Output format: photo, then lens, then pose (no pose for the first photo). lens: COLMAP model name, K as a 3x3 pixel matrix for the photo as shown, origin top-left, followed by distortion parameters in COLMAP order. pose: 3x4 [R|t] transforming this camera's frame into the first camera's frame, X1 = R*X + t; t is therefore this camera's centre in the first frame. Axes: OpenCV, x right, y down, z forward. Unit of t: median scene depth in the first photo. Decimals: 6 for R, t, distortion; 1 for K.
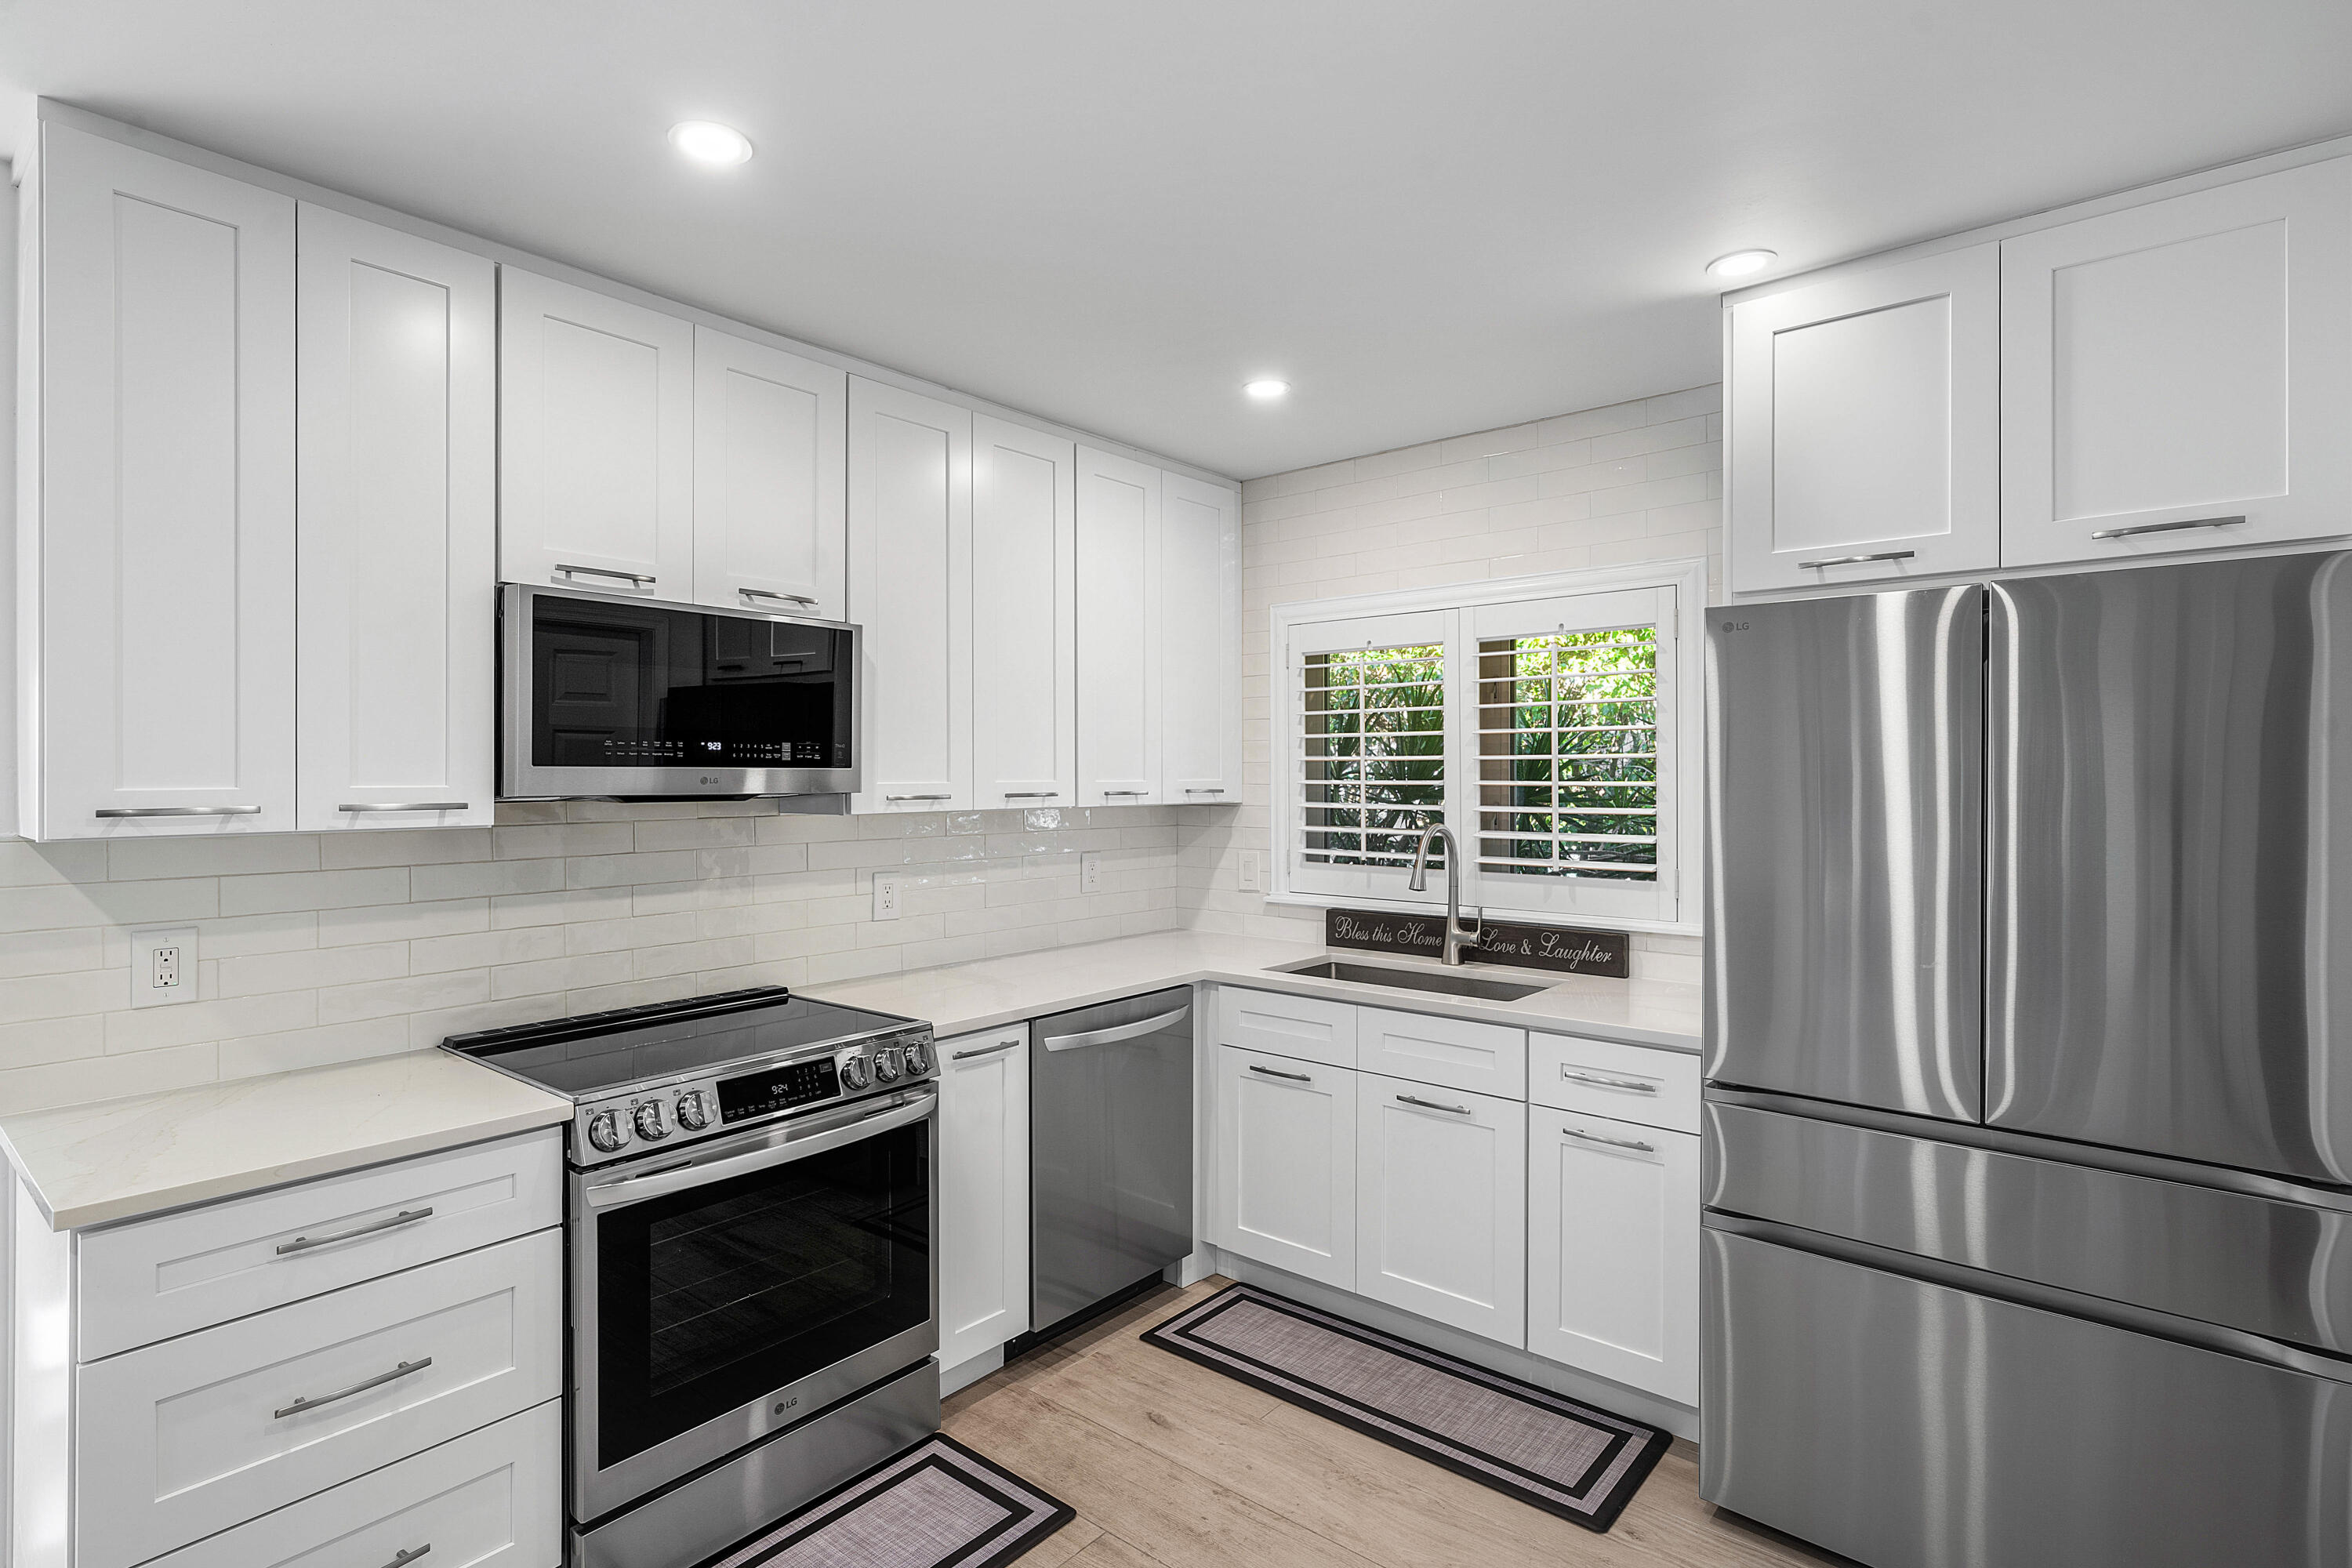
lens RADIAL K [[1175.0, 0, 1172.4], [0, 1175.0, 781.1], [0, 0, 1]] dist [0.001304, 0.000111]
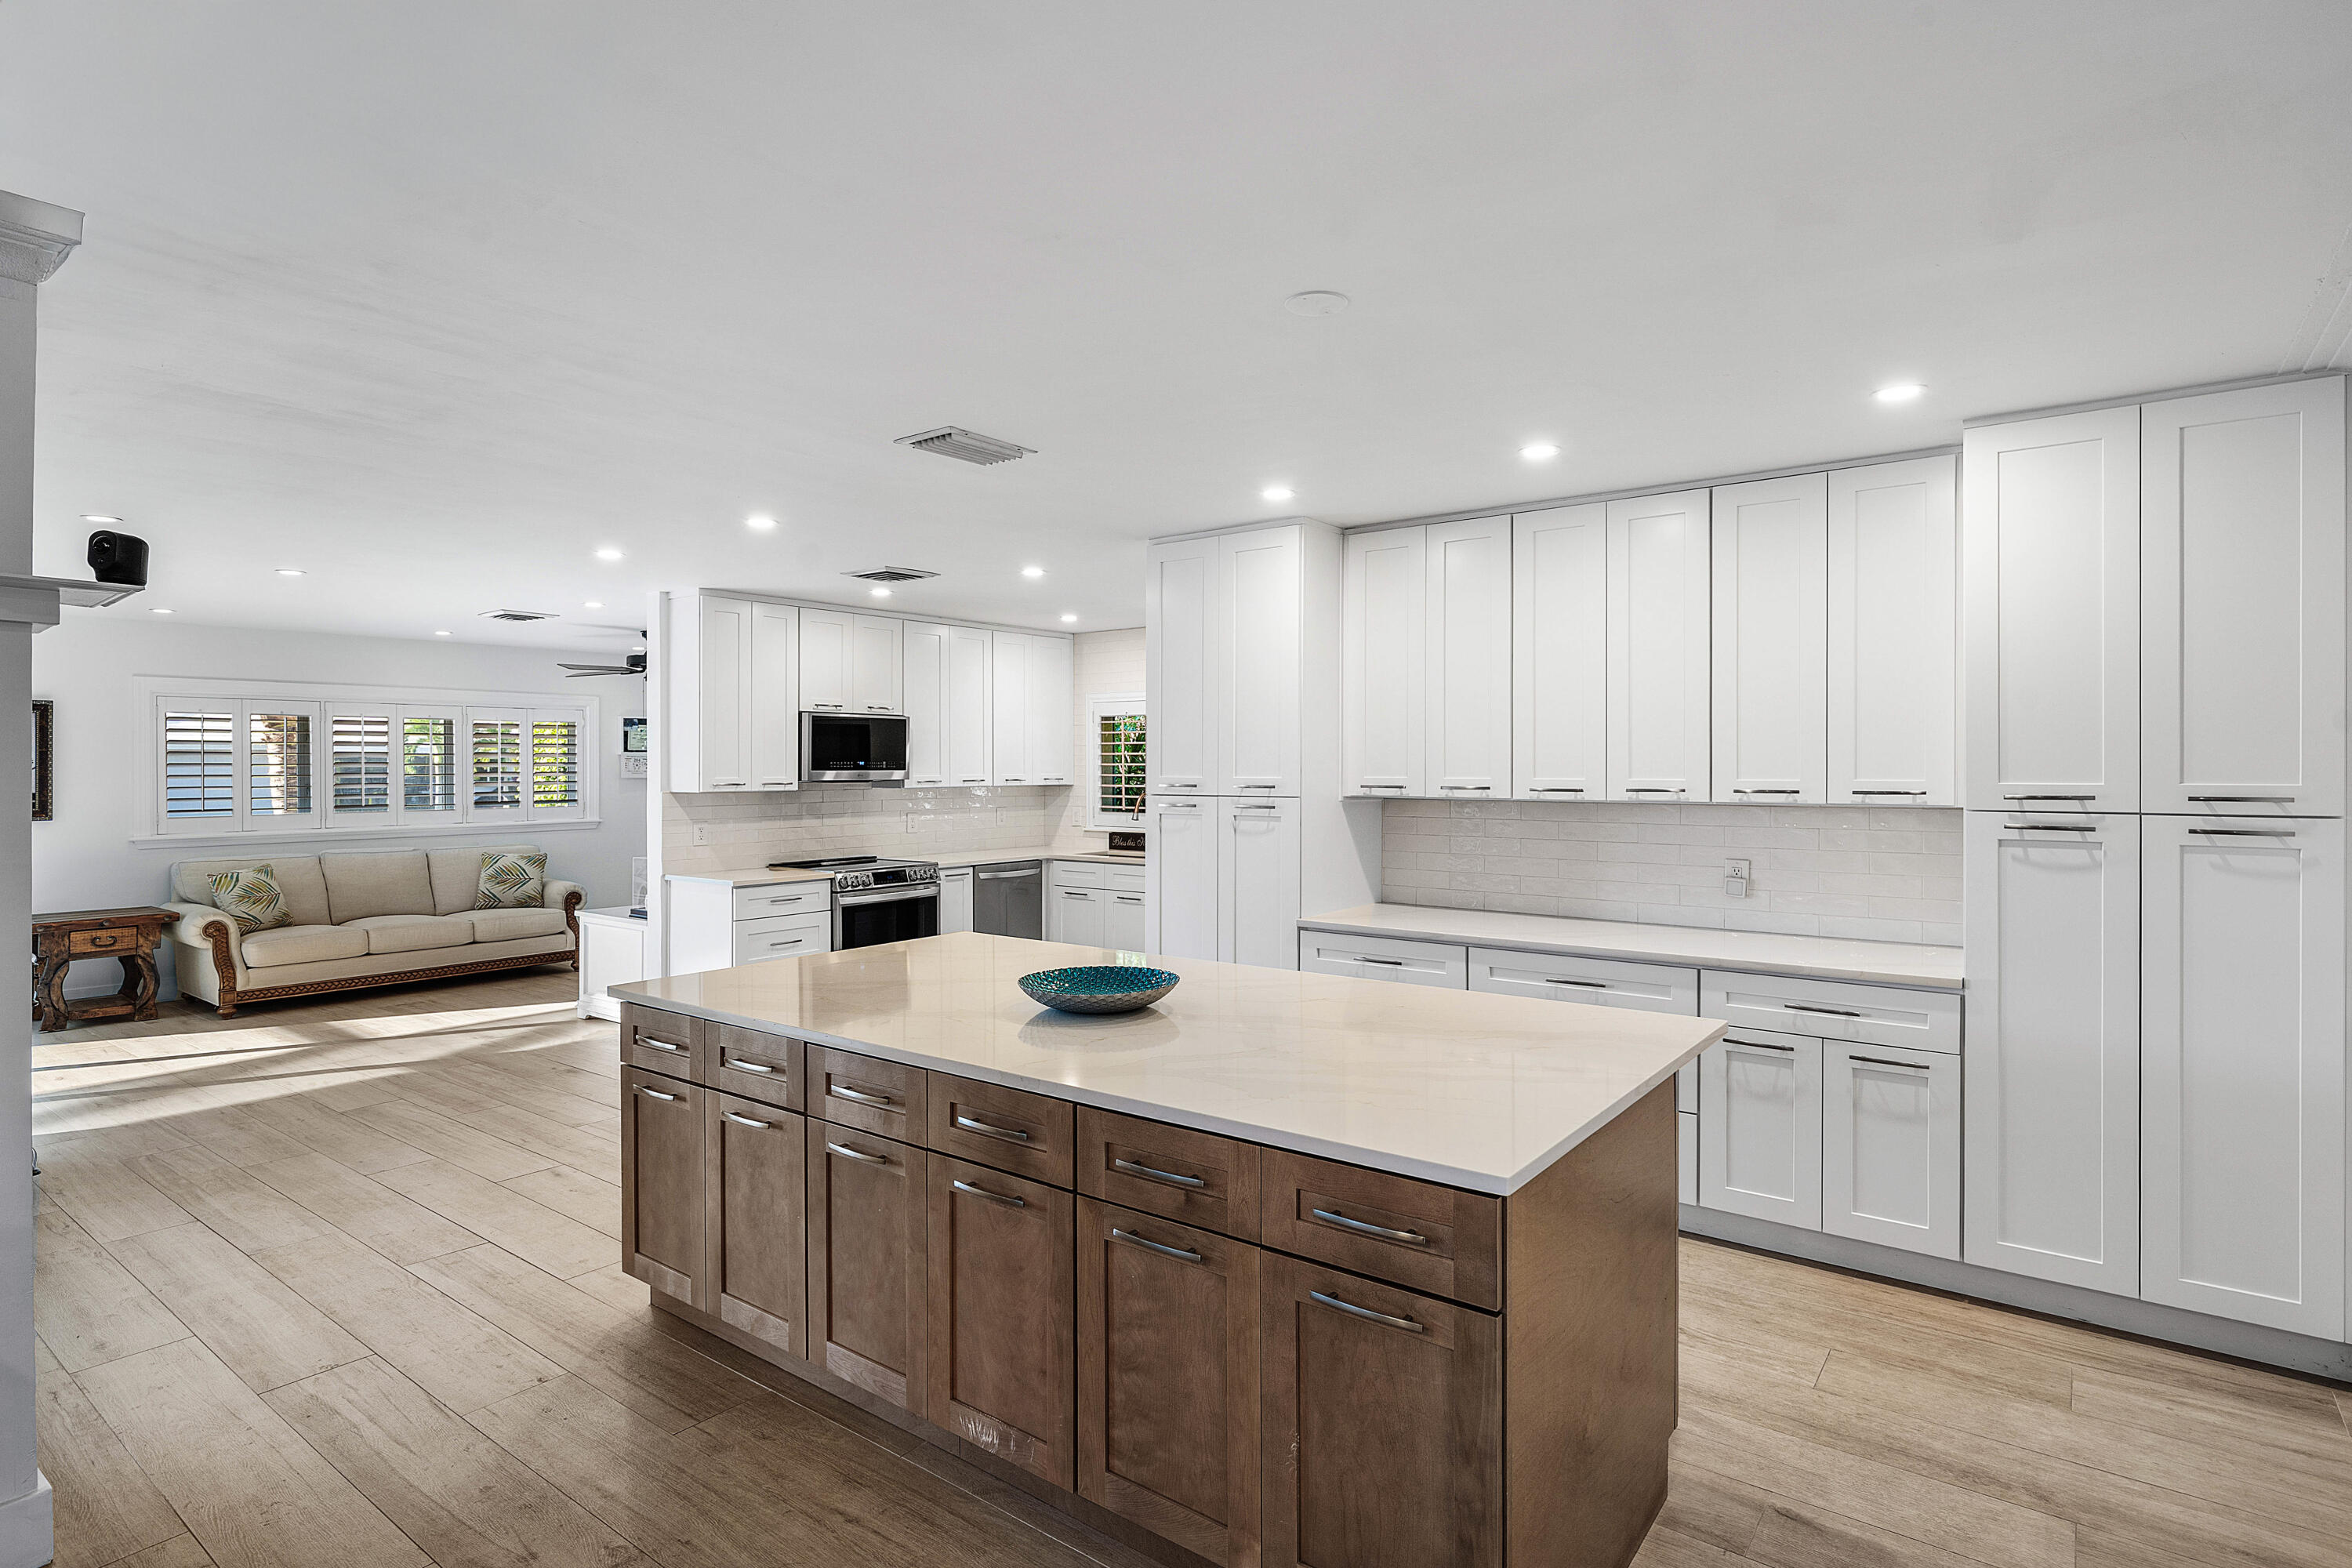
lens RADIAL K [[1175.0, 0, 1180.1], [0, 1175.0, 776.0], [0, 0, 1]] dist [0.001304, 0.000111]
pose [[0.998705, -0.001878, 0.050845, 0.188431], [0.001752, 0.999995, 0.002522, -0.002824], [-0.050849, -0.002429, 0.998703, -1.501633]]
